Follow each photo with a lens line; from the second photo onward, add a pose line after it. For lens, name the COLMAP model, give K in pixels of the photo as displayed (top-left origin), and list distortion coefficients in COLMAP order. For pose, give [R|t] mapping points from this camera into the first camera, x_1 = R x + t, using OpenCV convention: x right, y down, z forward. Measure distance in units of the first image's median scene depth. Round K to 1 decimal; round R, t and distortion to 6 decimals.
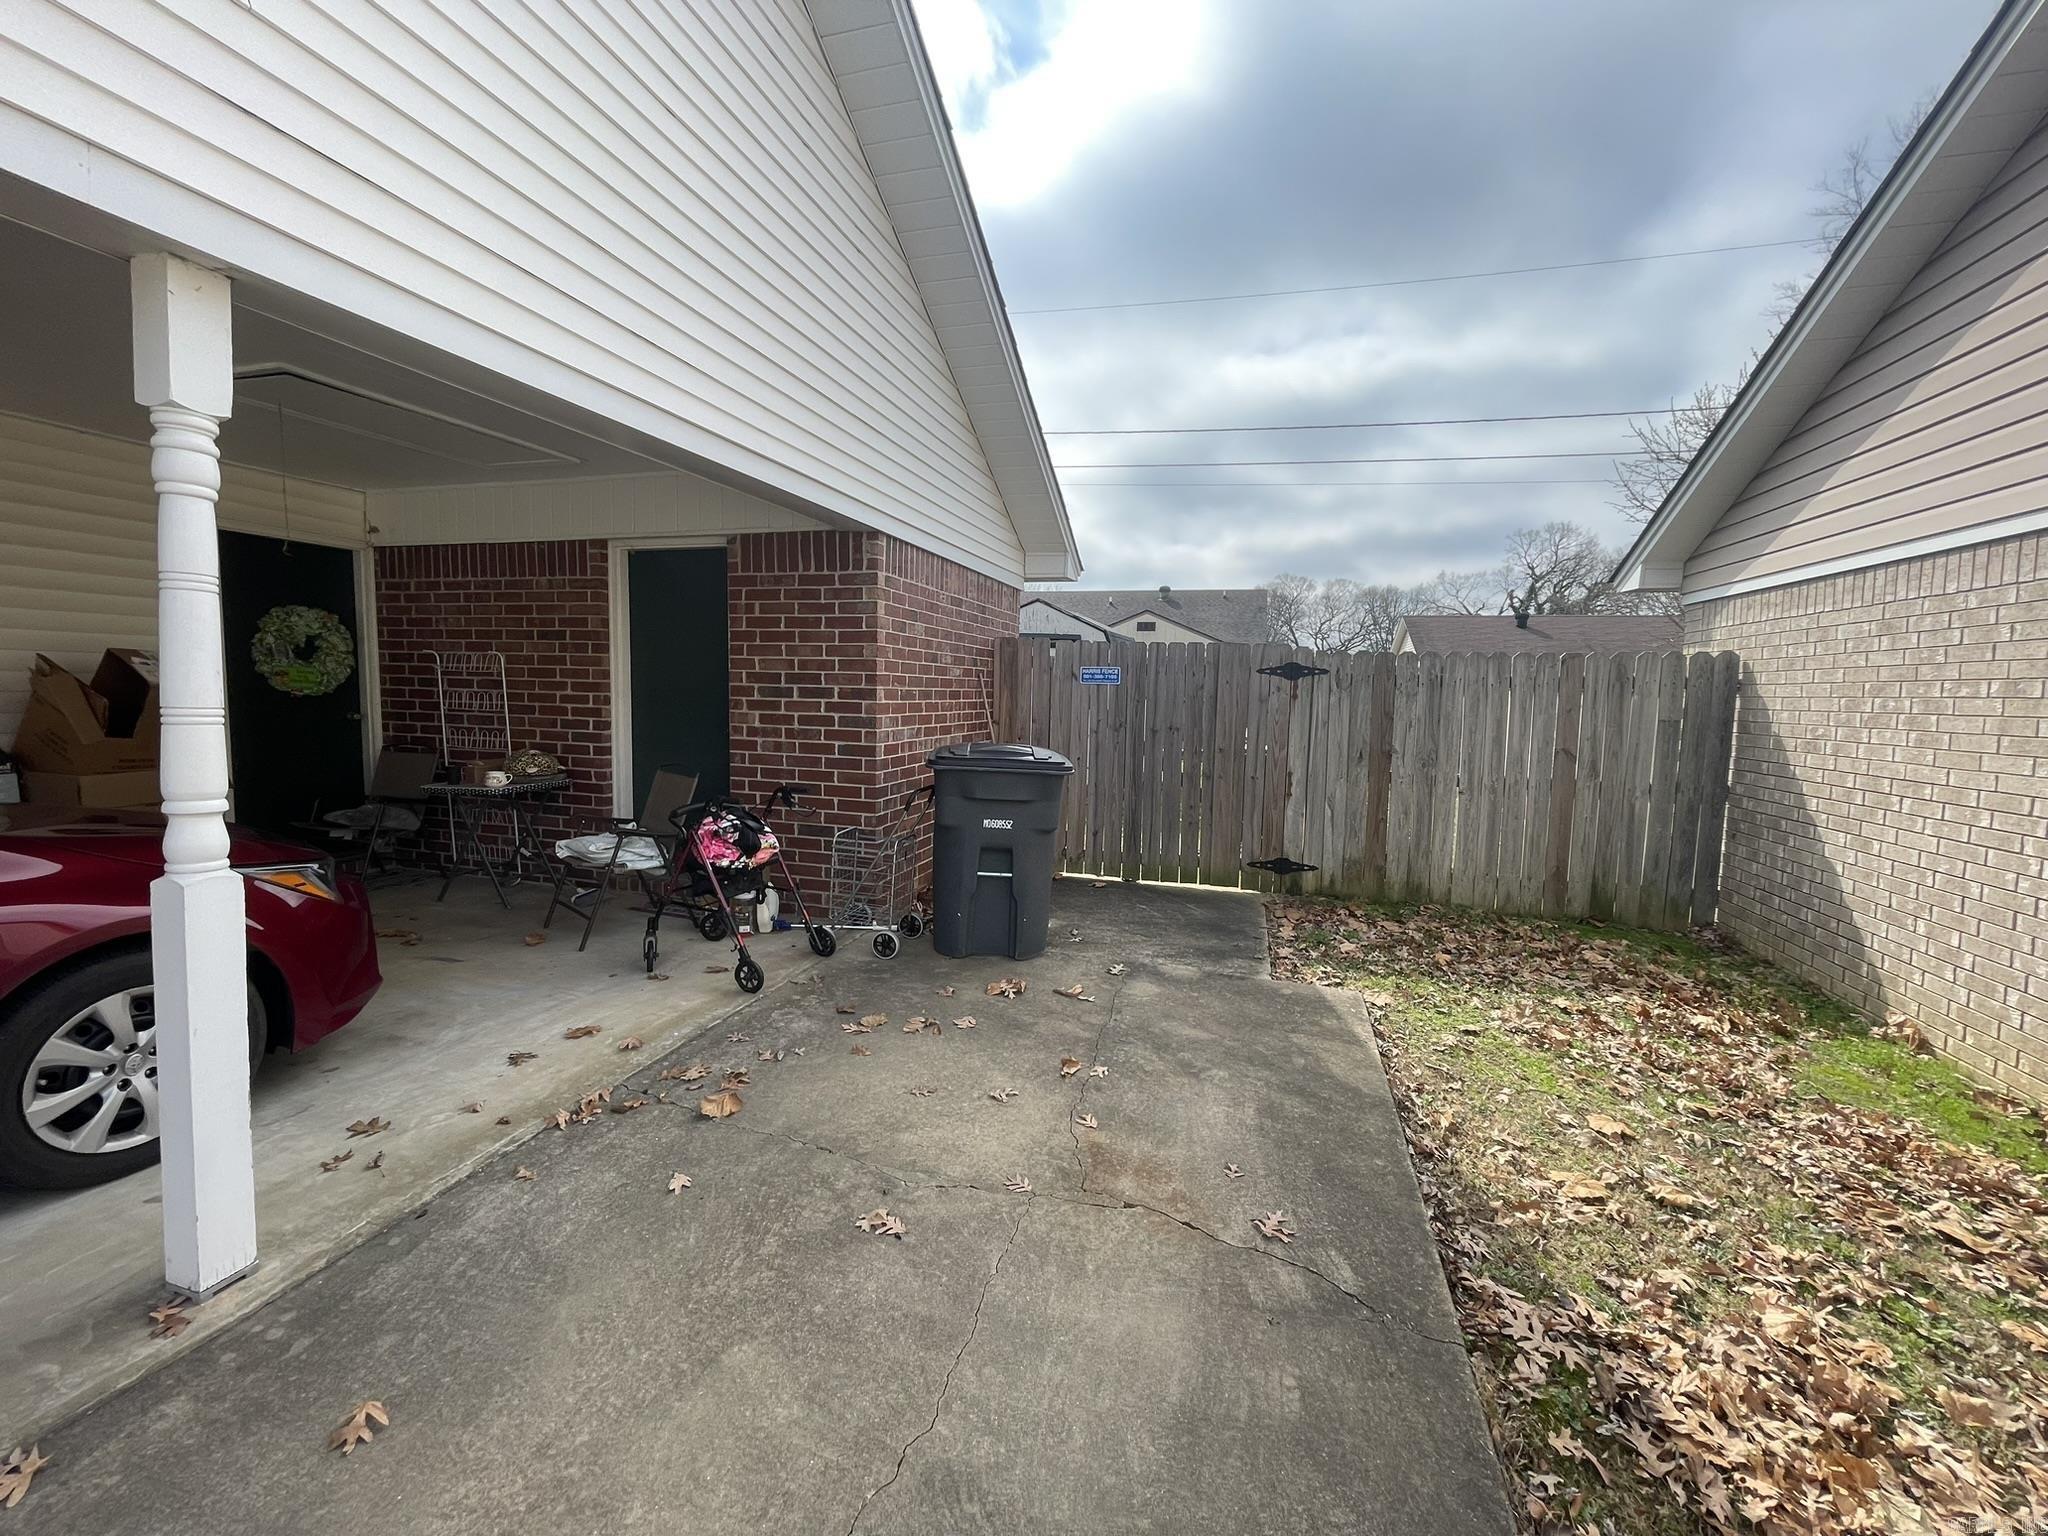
lens RADIAL K [[827.4, 0, 1021.6], [0, 827.4, 764.4], [0, 0, 1]] dist [-0.004038, 0.000064]
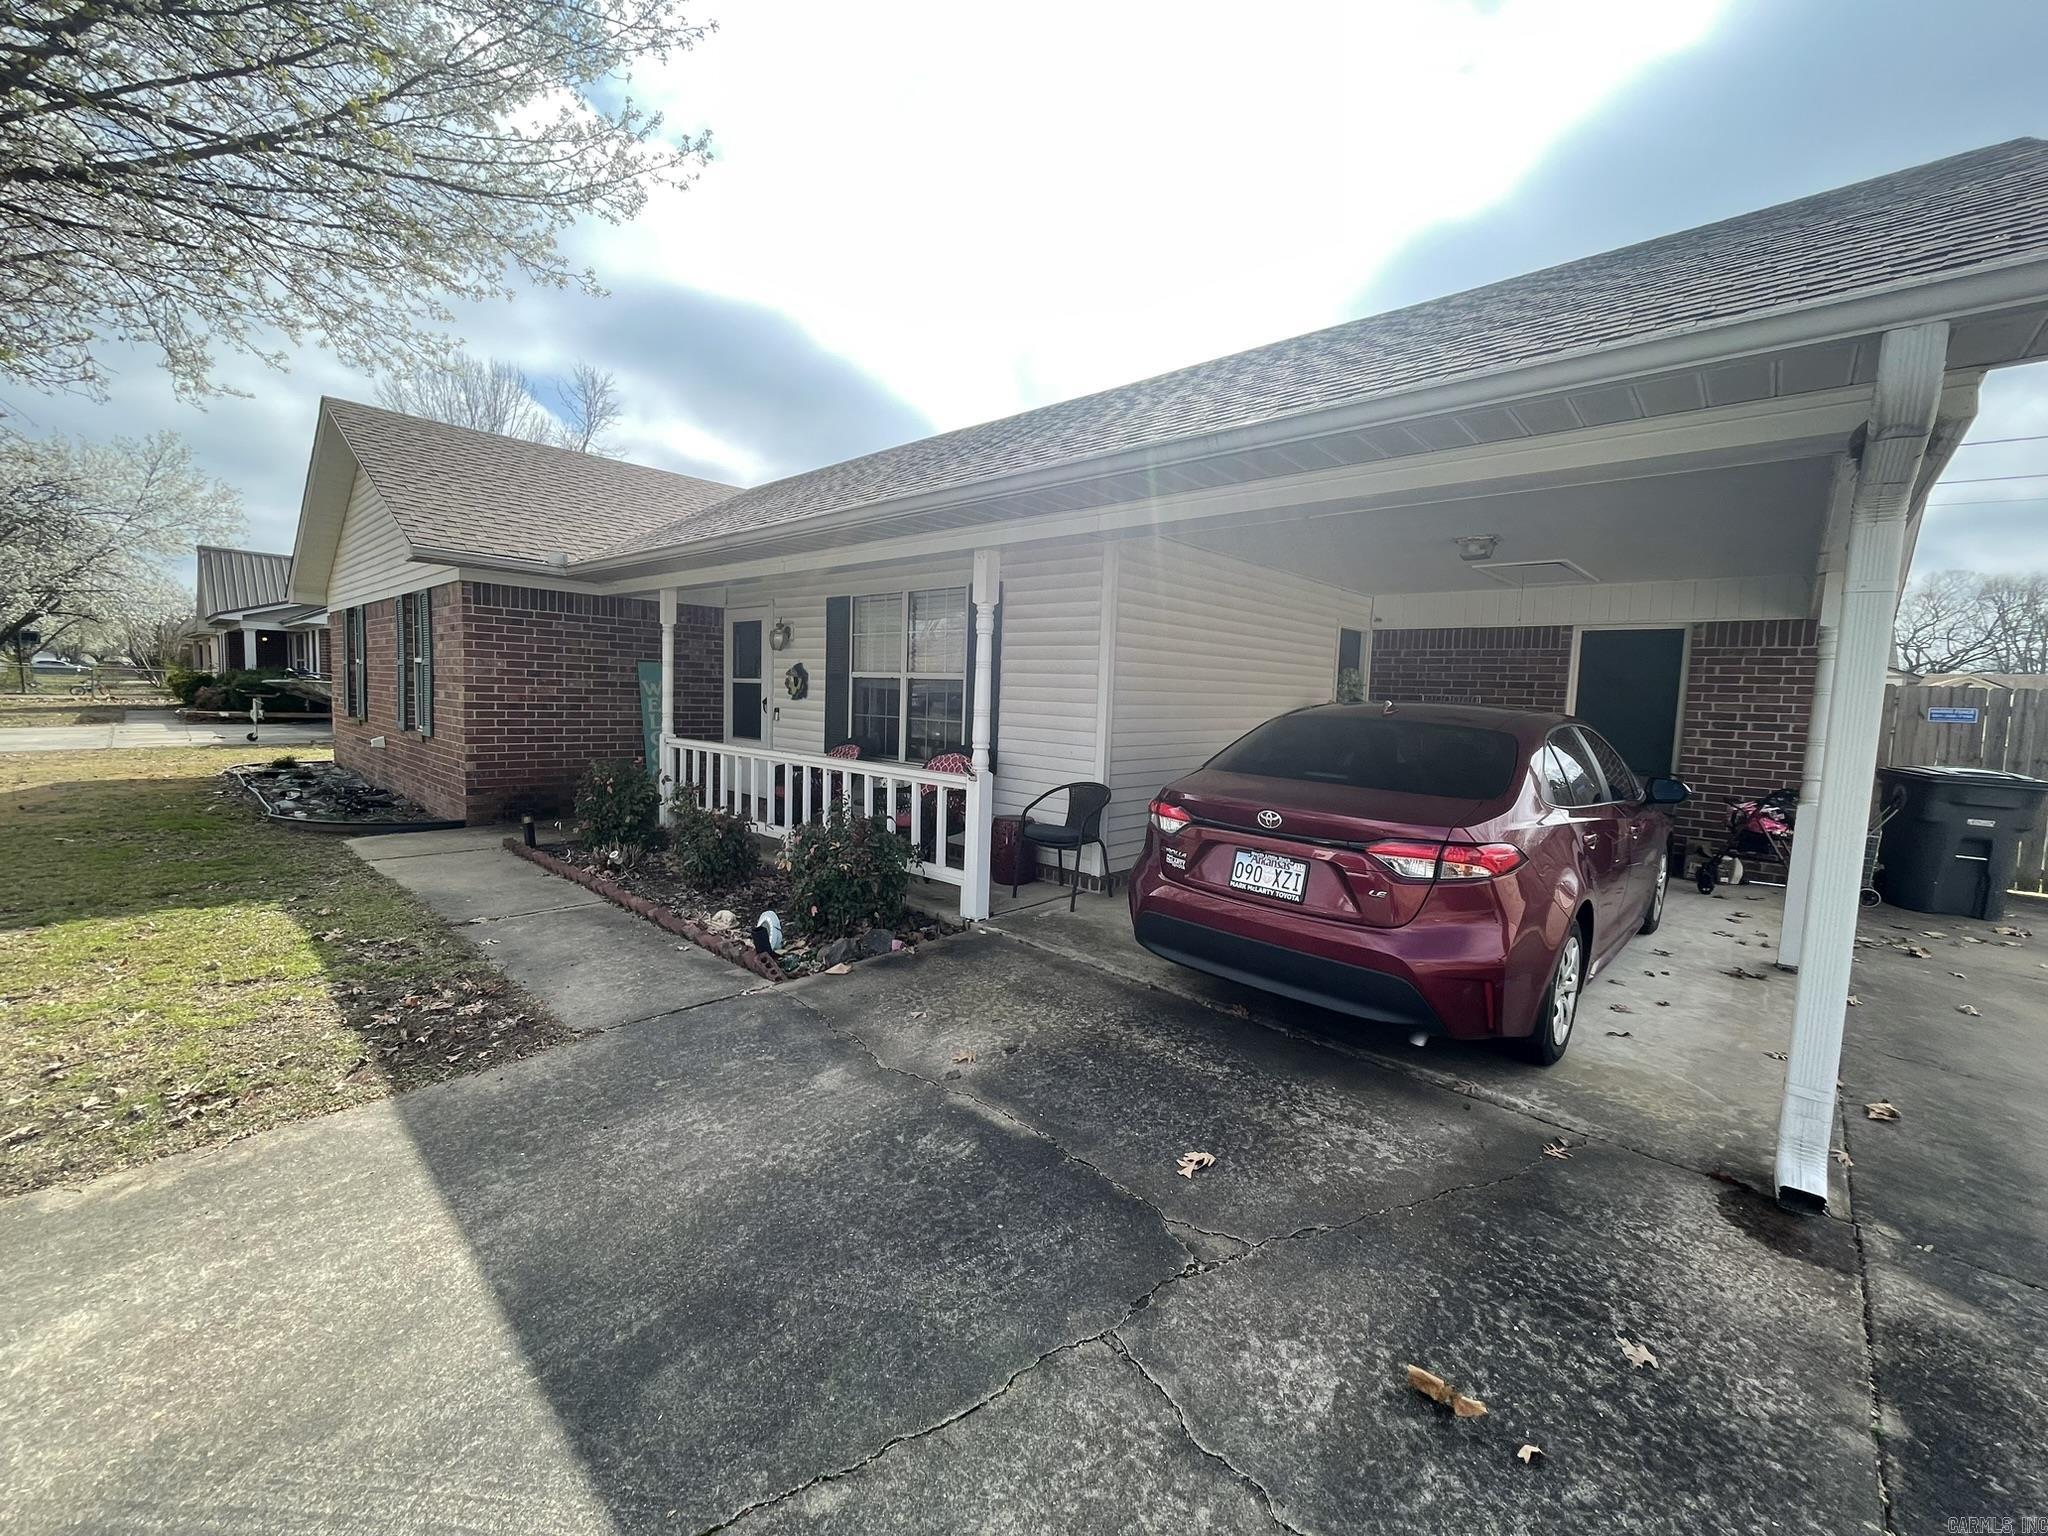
lens RADIAL K [[827.4, 0, 1021.6], [0, 827.4, 764.4], [0, 0, 1]] dist [-0.004038, 0.000064]
pose [[0.894470, 0.046310, -0.444723, -0.731080], [-0.054814, 0.998477, -0.006273, 0.057822], [0.443756, 0.029988, 0.895646, -0.851549]]
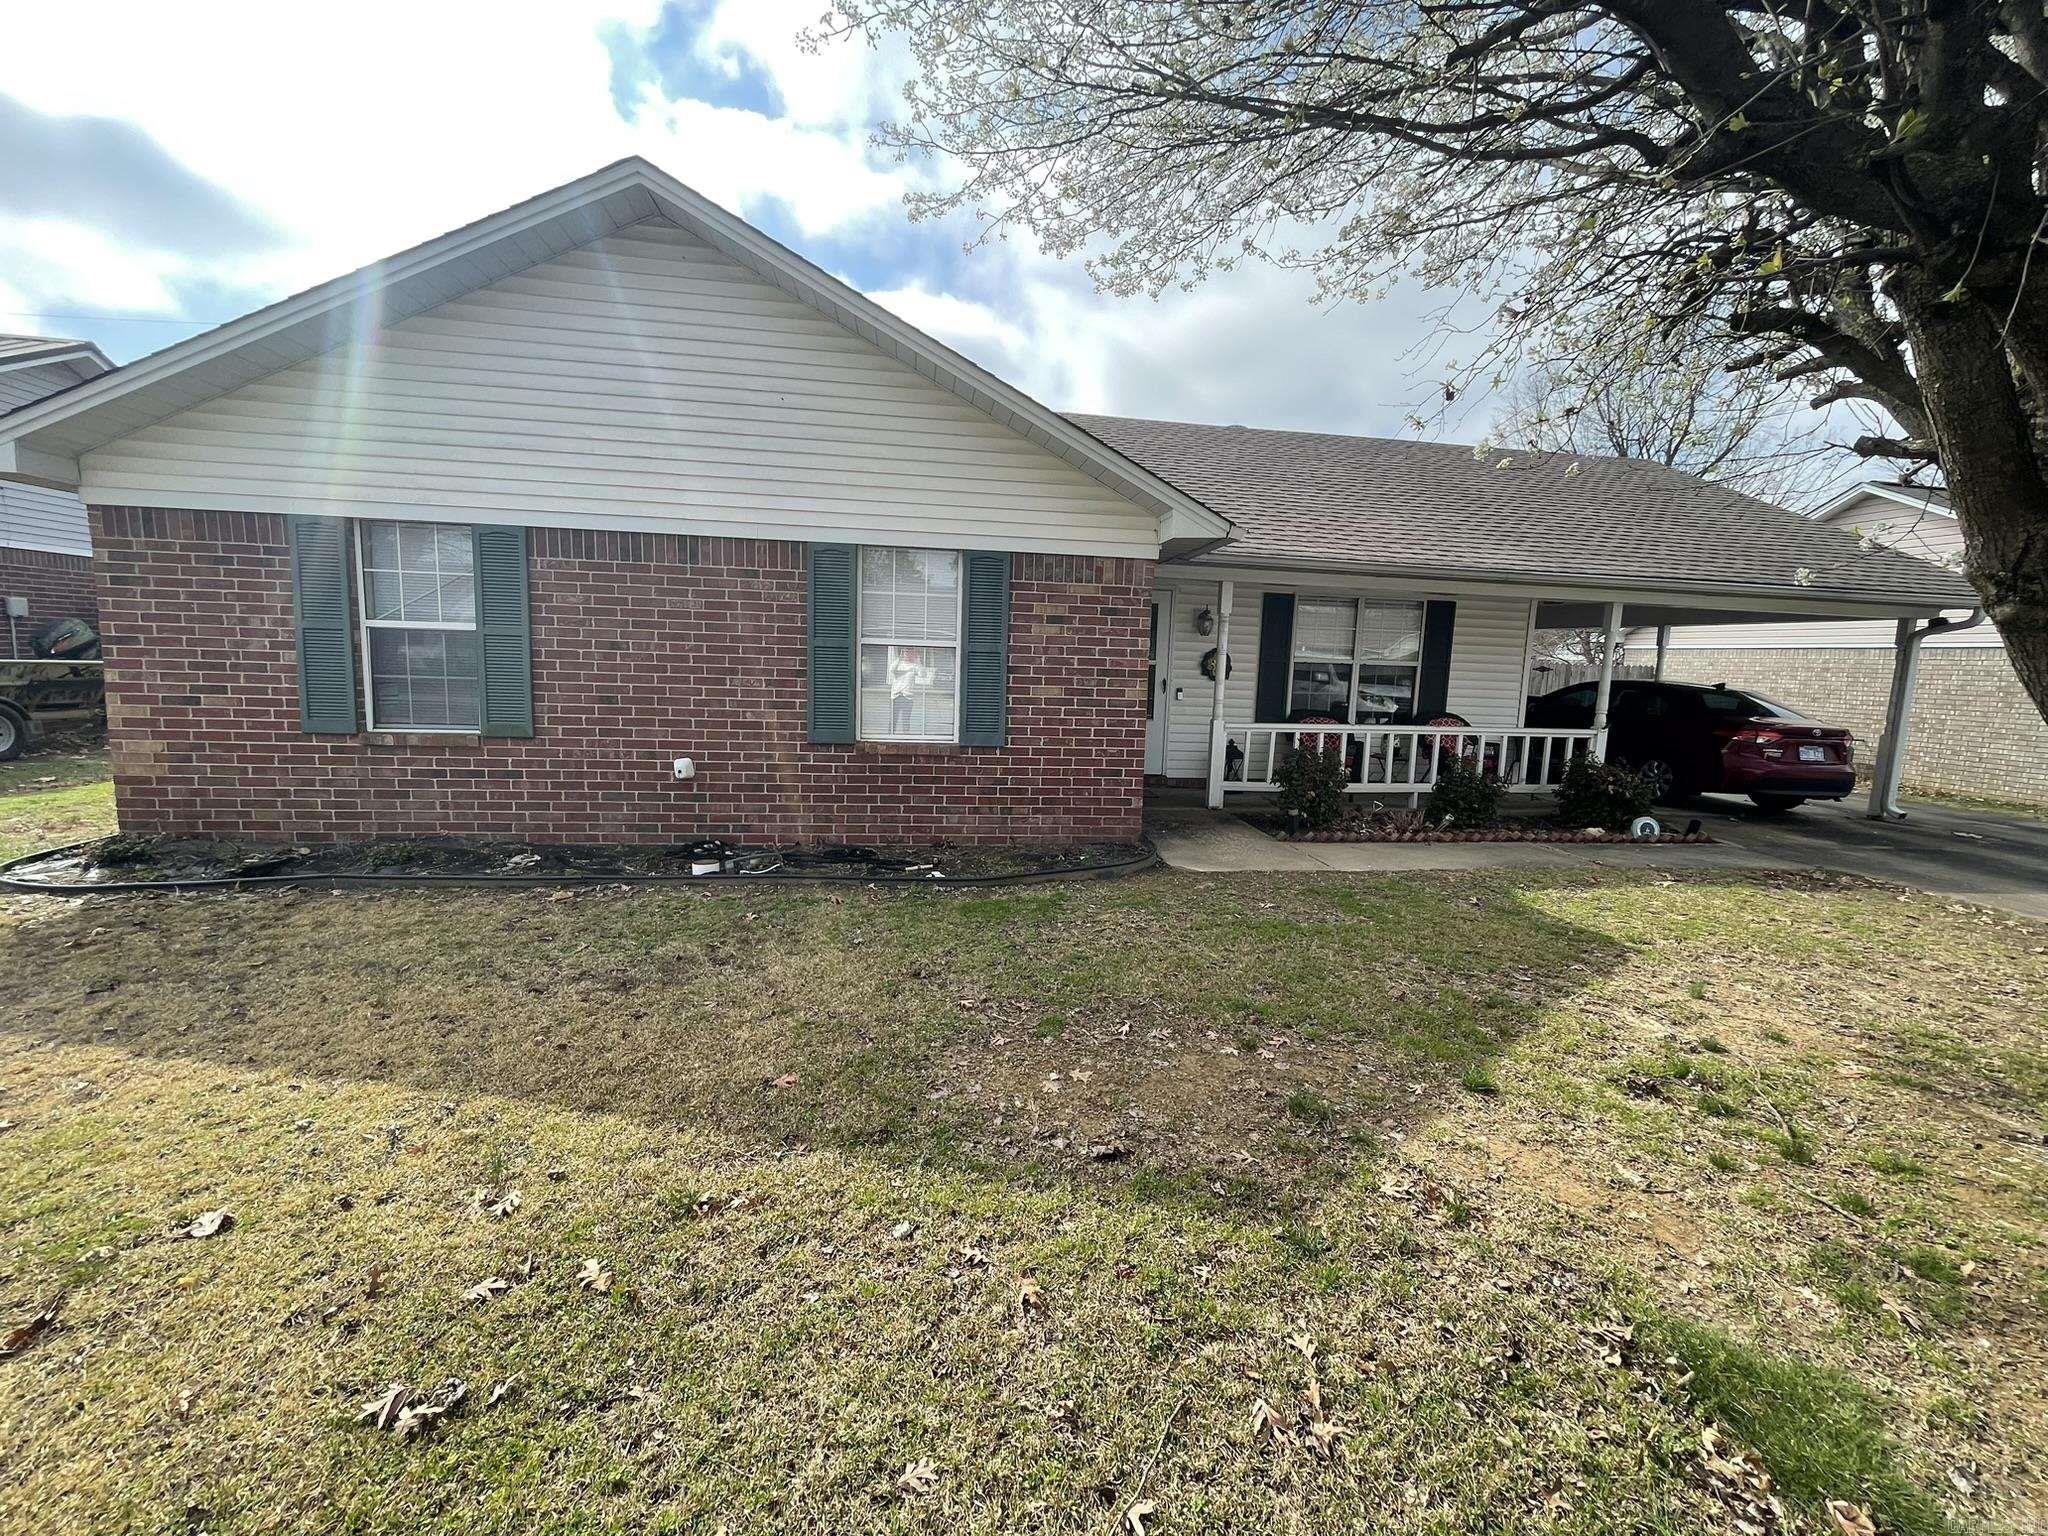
lens RADIAL K [[827.4, 0, 1021.6], [0, 827.4, 764.4], [0, 0, 1]] dist [-0.004038, 0.000064]
pose [[0.910453, -0.045918, 0.411056, -2.996812], [0.023868, 0.997995, 0.058618, 0.012263], [-0.412923, -0.043558, 0.909724, -1.075009]]
